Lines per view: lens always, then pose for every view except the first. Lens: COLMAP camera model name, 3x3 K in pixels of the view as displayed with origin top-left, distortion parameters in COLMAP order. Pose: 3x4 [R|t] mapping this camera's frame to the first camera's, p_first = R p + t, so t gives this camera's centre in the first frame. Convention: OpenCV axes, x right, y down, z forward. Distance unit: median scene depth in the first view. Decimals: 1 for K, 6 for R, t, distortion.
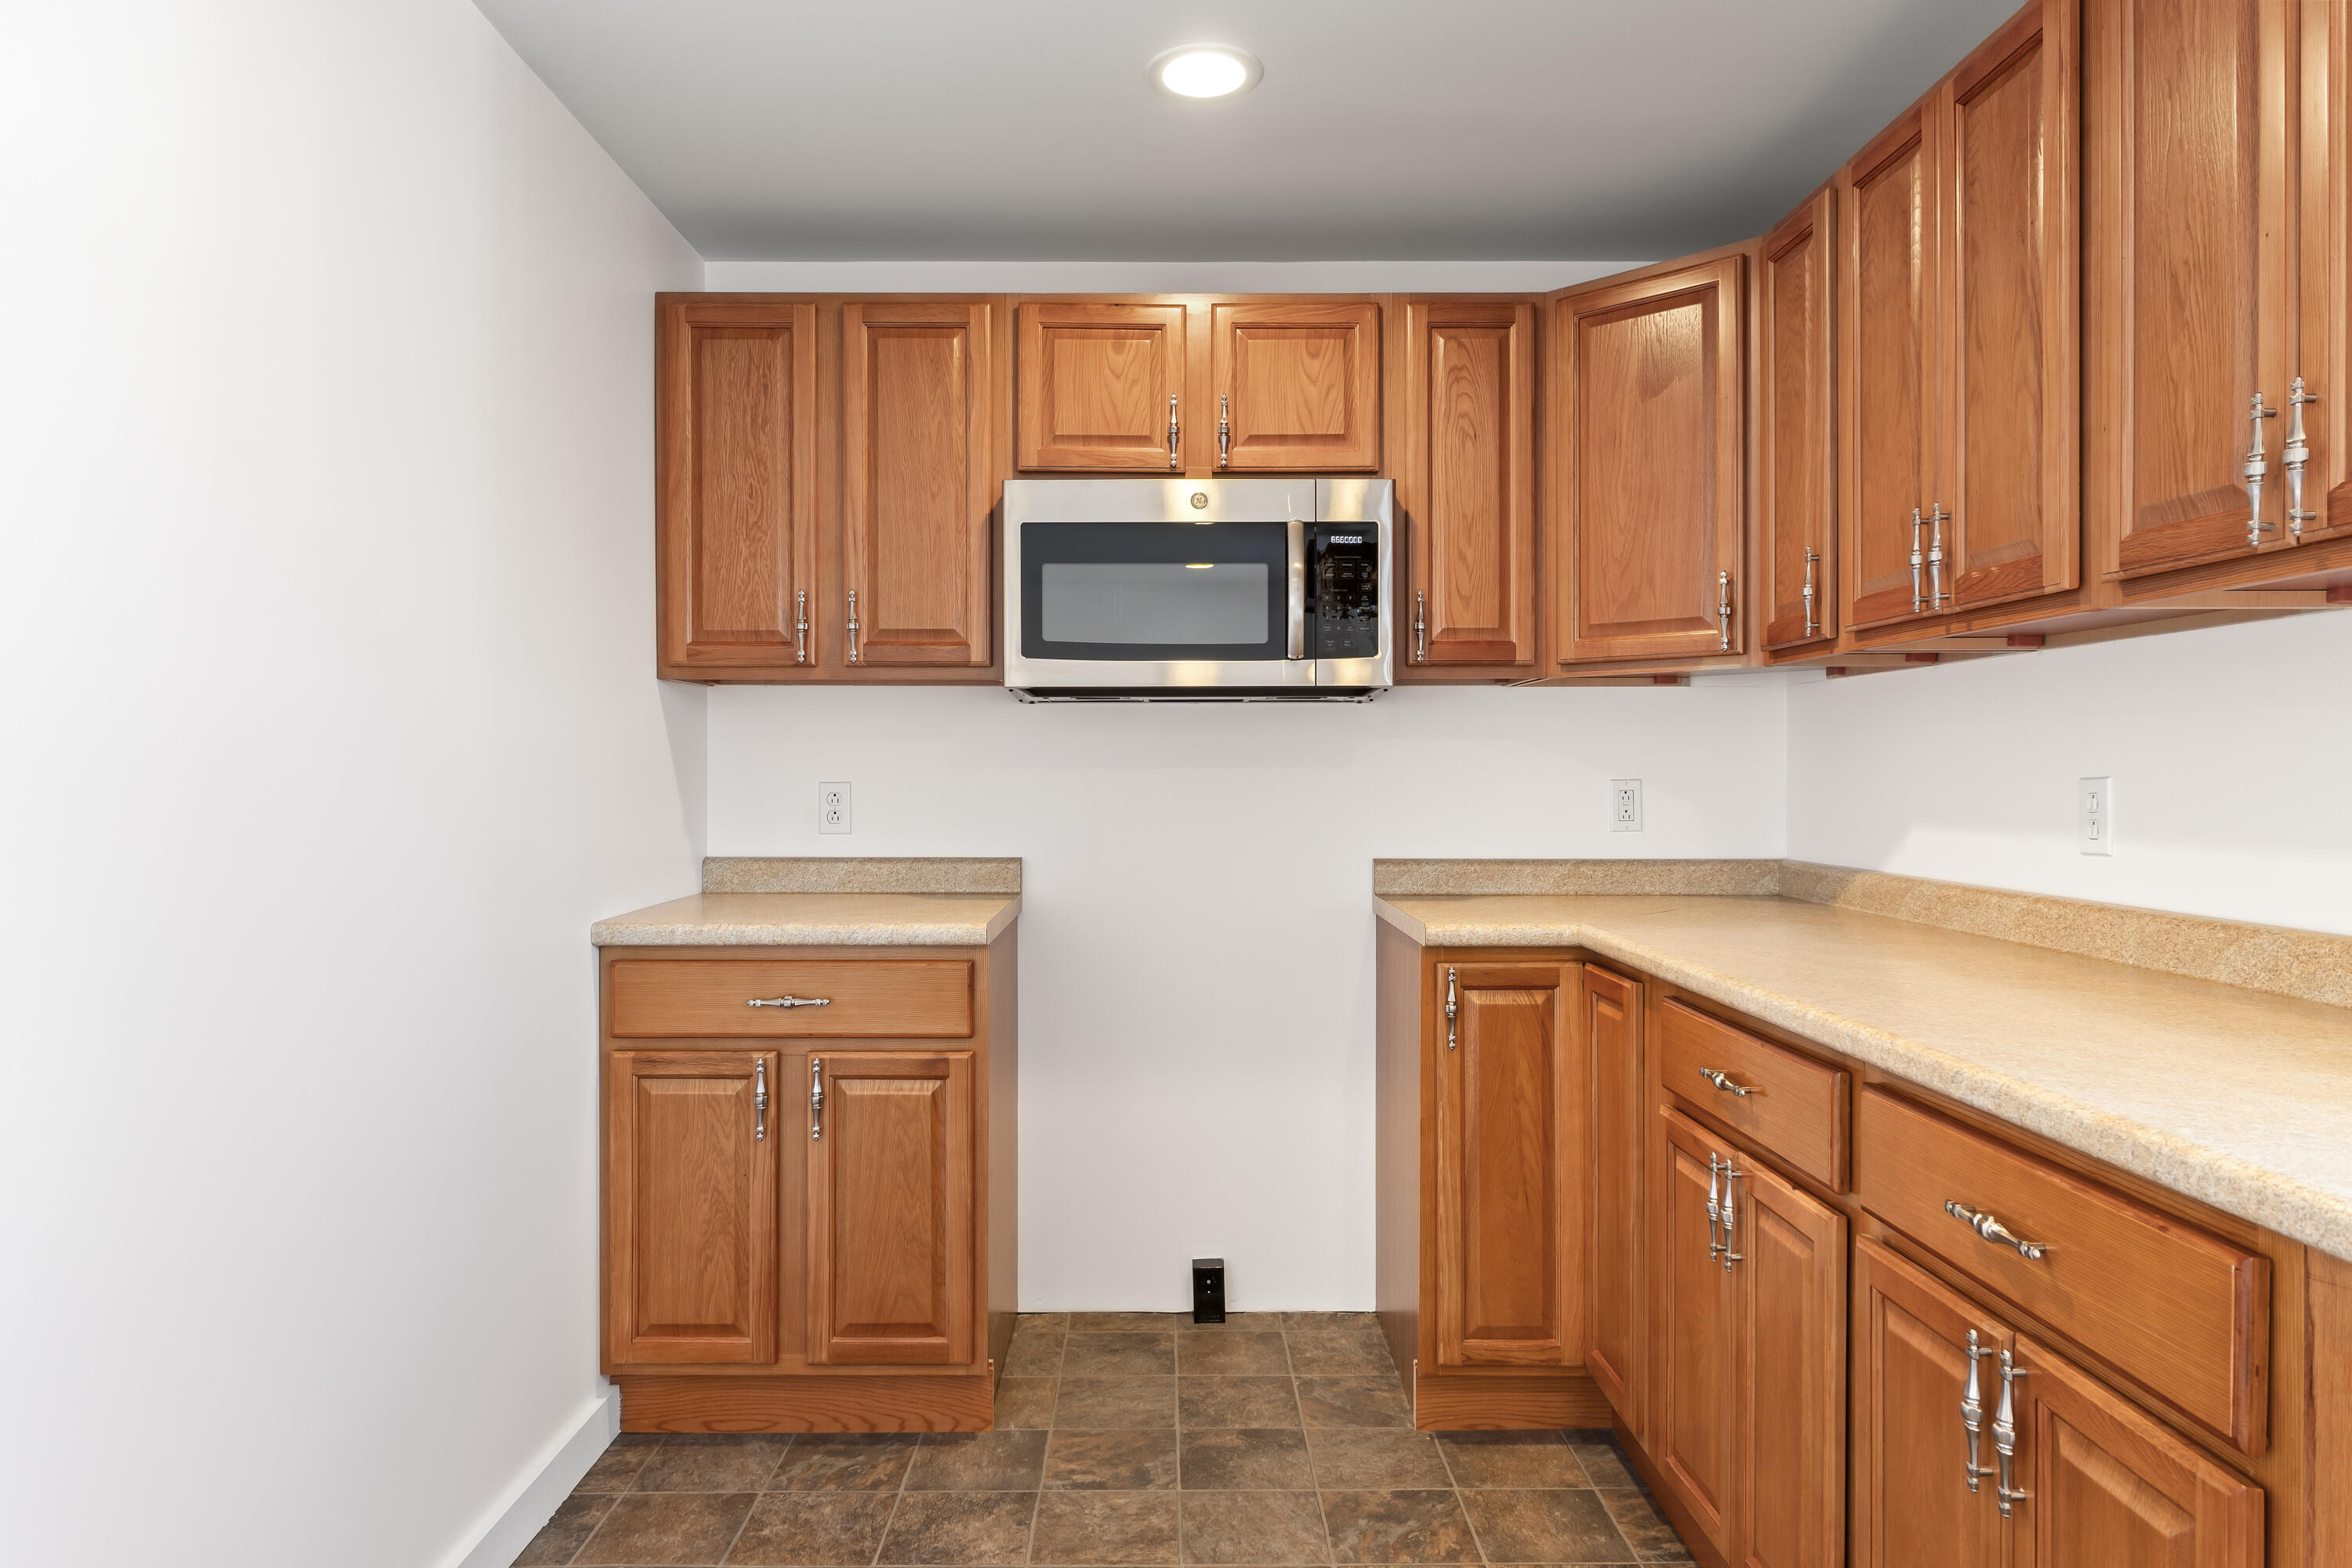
lens RADIAL K [[1493.4, 0, 1159.1], [0, 1493.4, 778.3], [0, 0, 1]] dist [-0.003107, 0.016698]
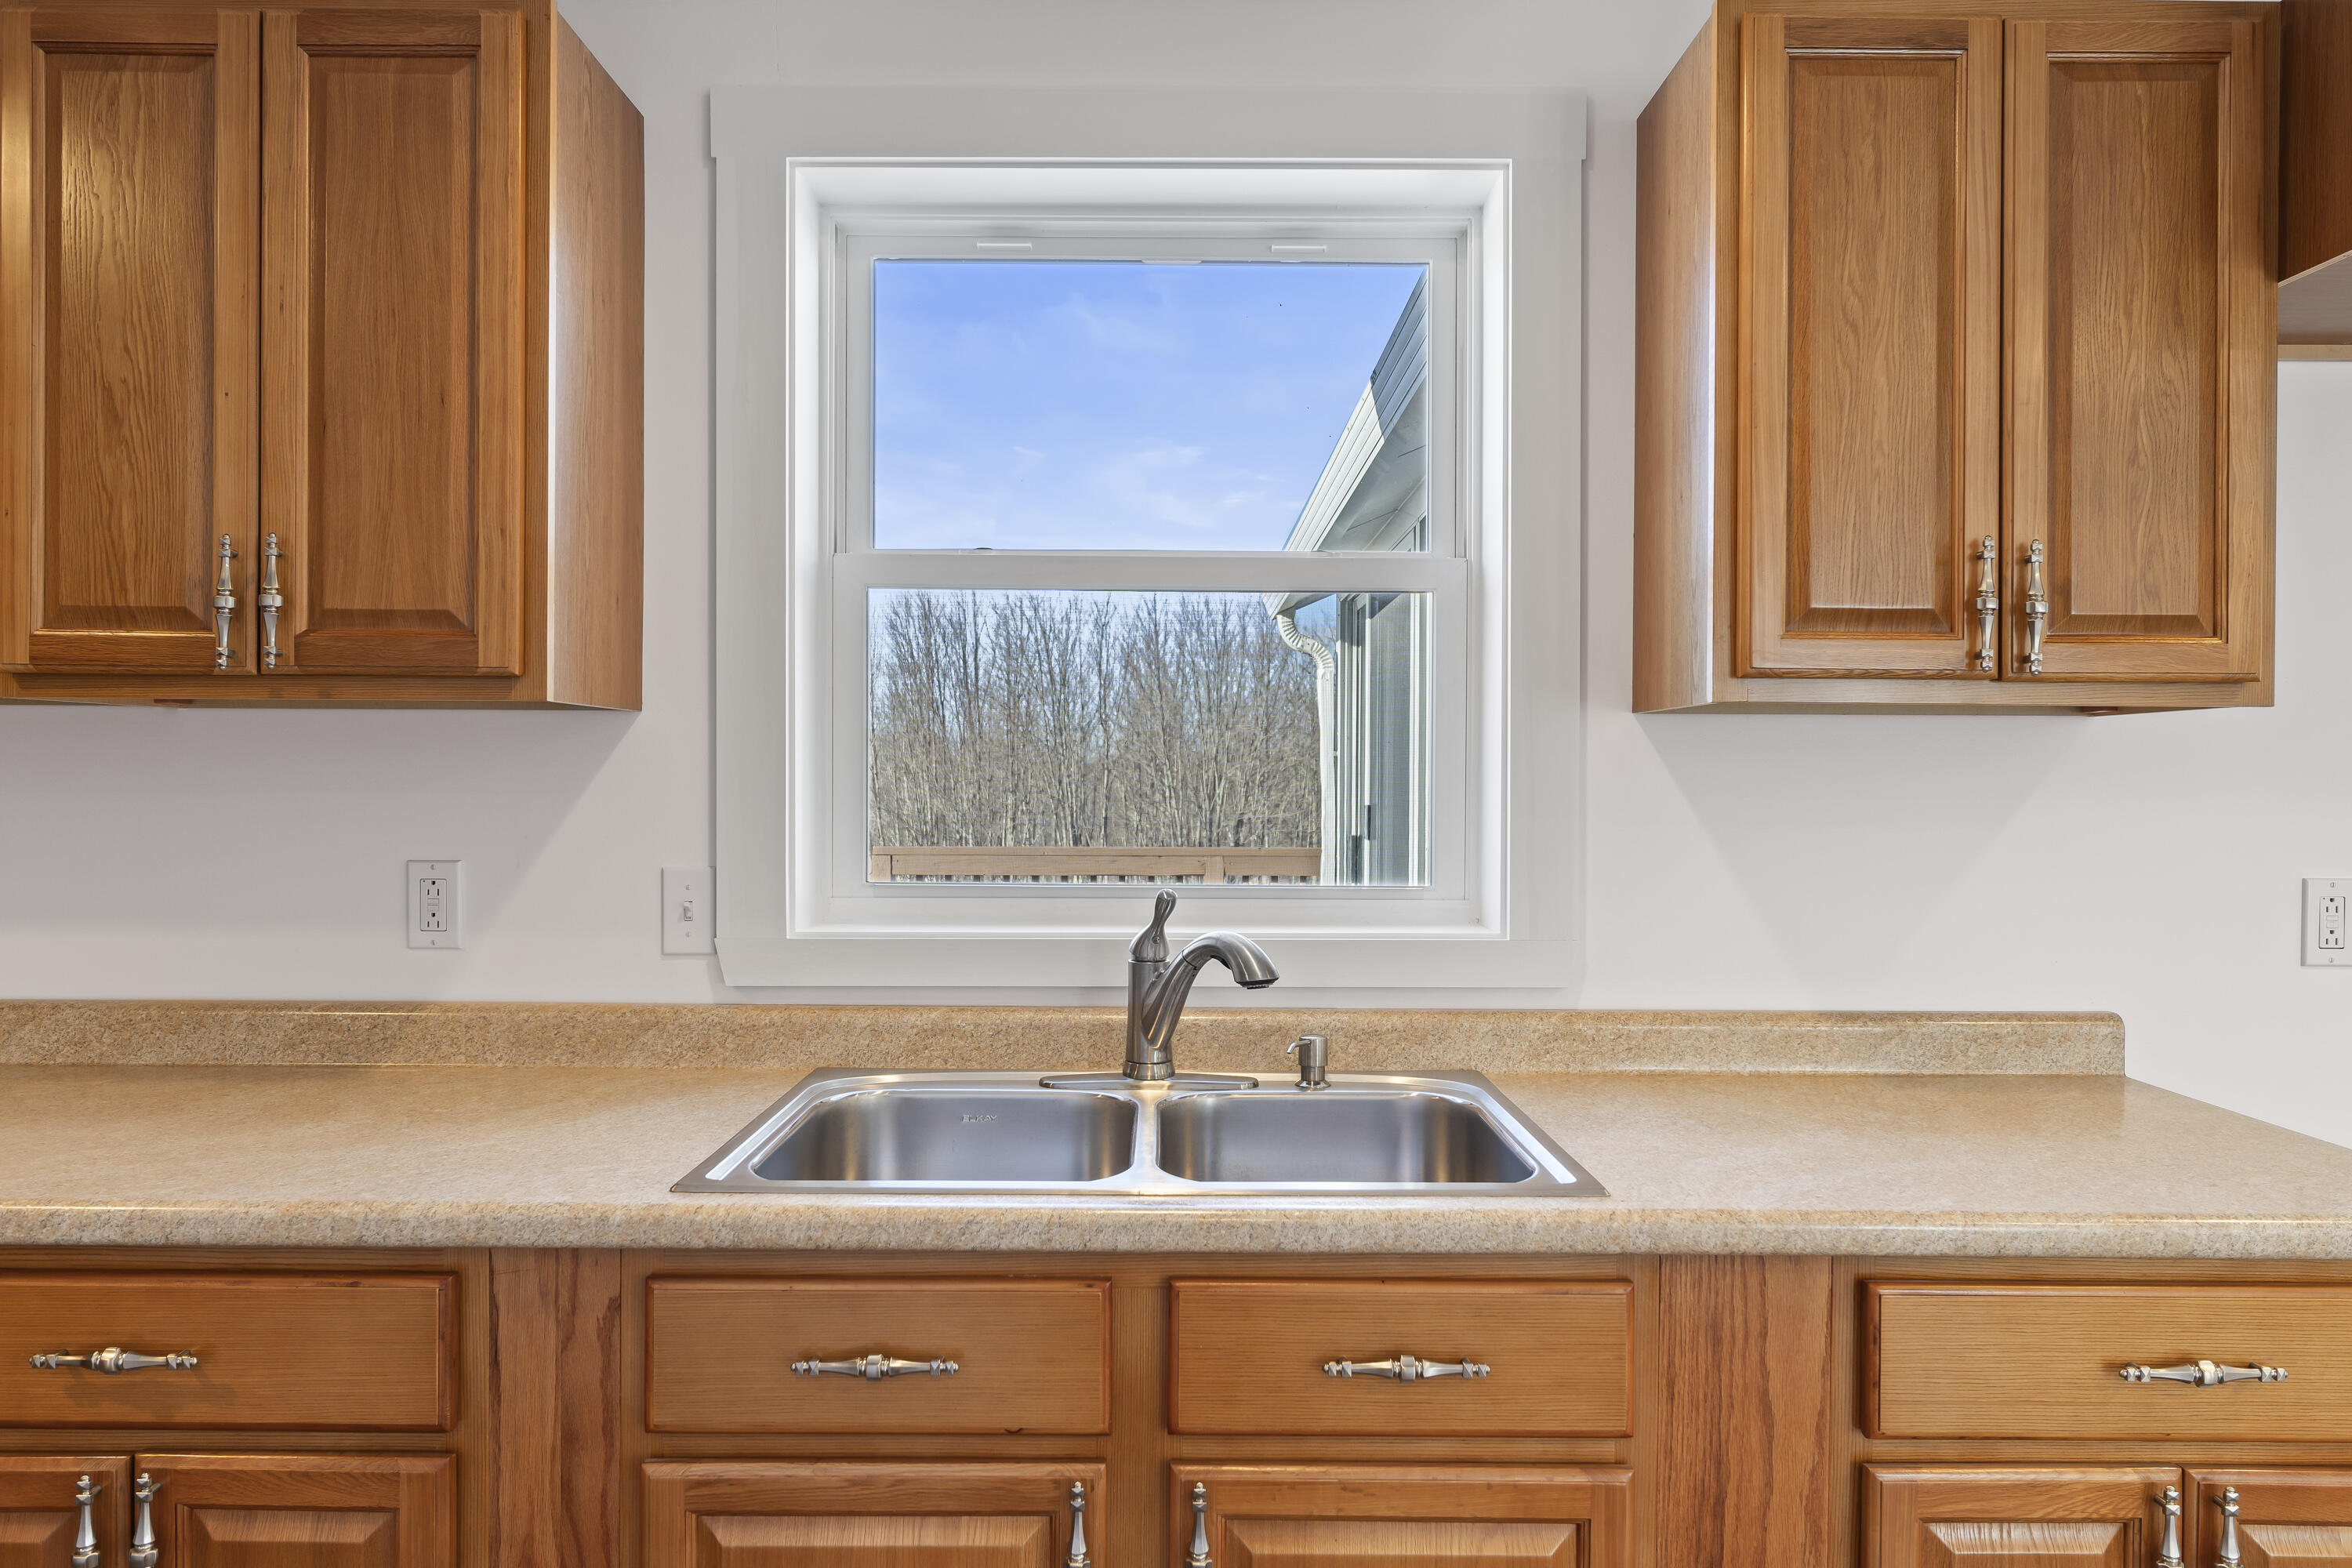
lens RADIAL K [[1555.7, 0, 1223.0], [0, 1555.7, 773.0], [0, 0, 1]] dist [0.005523, -0.002938]
pose [[0.005771, -0.006217, 0.999964, -0.337695], [-0.000093, 0.999981, 0.006217, -0.066833], [-0.999983, -0.000129, 0.005770, 0.193116]]
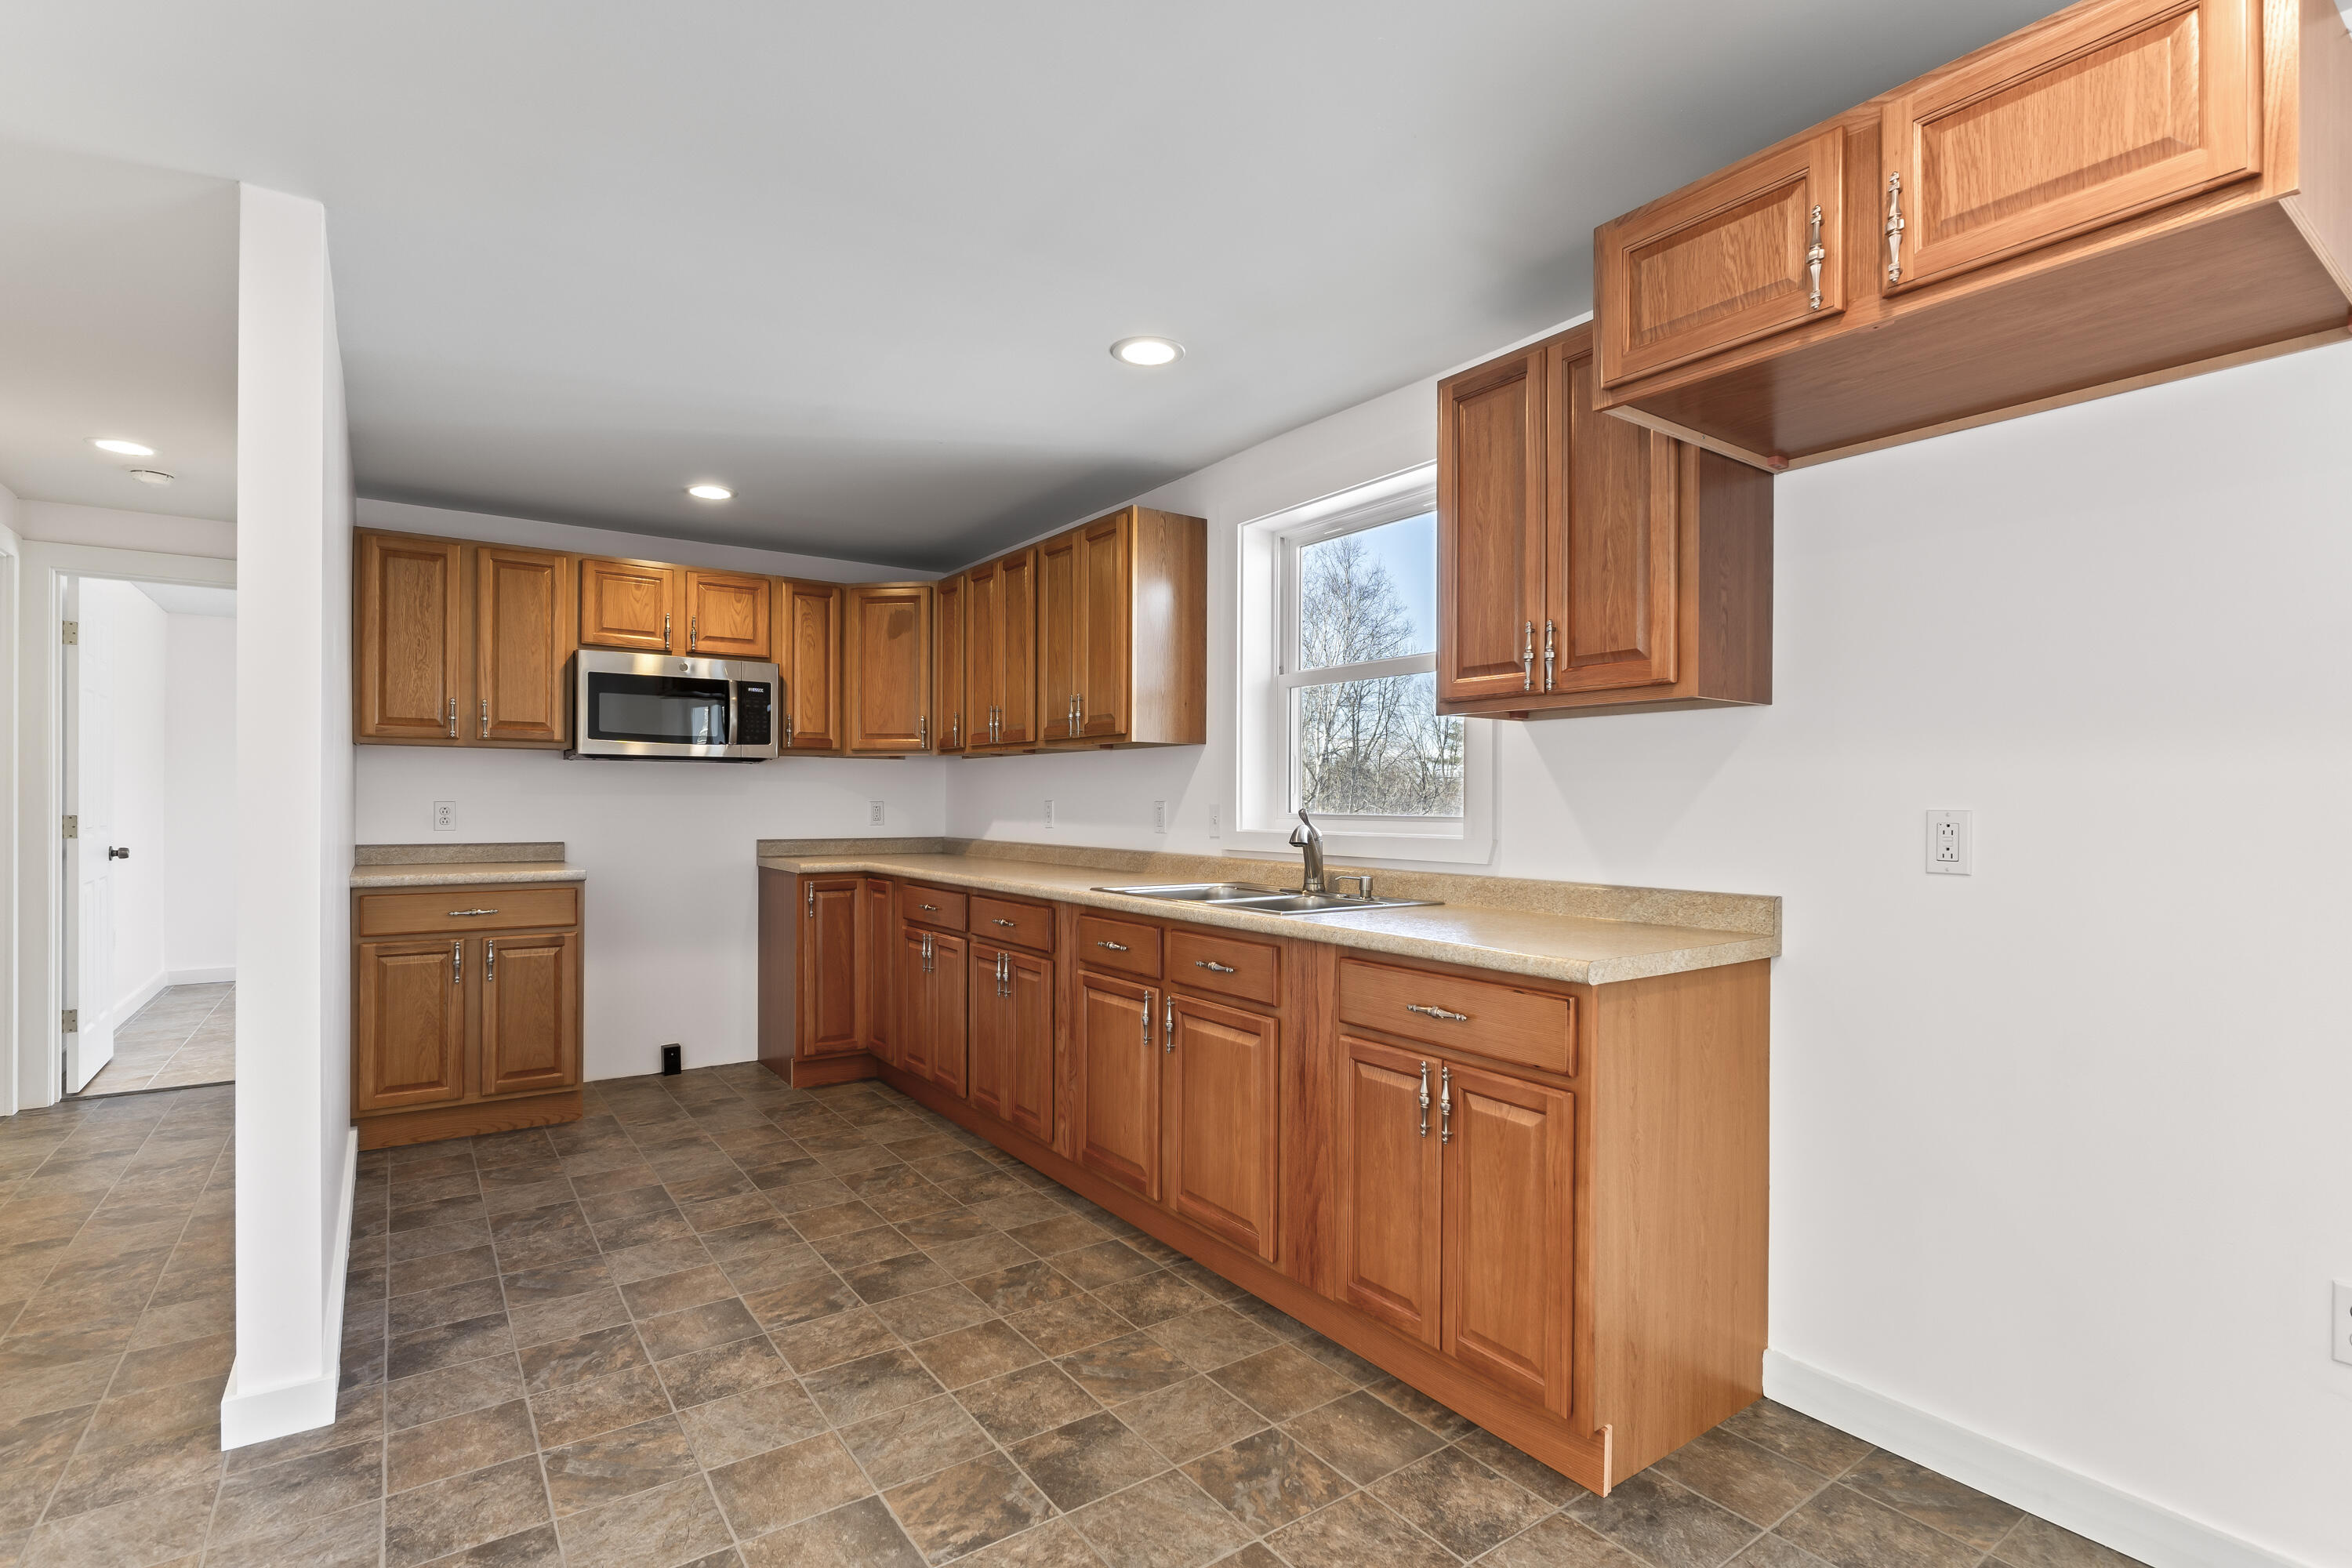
lens RADIAL K [[1103.8, 0, 1160.0], [0, 1103.8, 804.1], [0, 0, 1]] dist [-0.001436, -0.001795]
pose [[0.825522, 0.002033, 0.564367, -0.473584], [-0.001730, 0.999998, -0.001071, 0.010151], [-0.564368, -0.000092, 0.825524, -1.048701]]
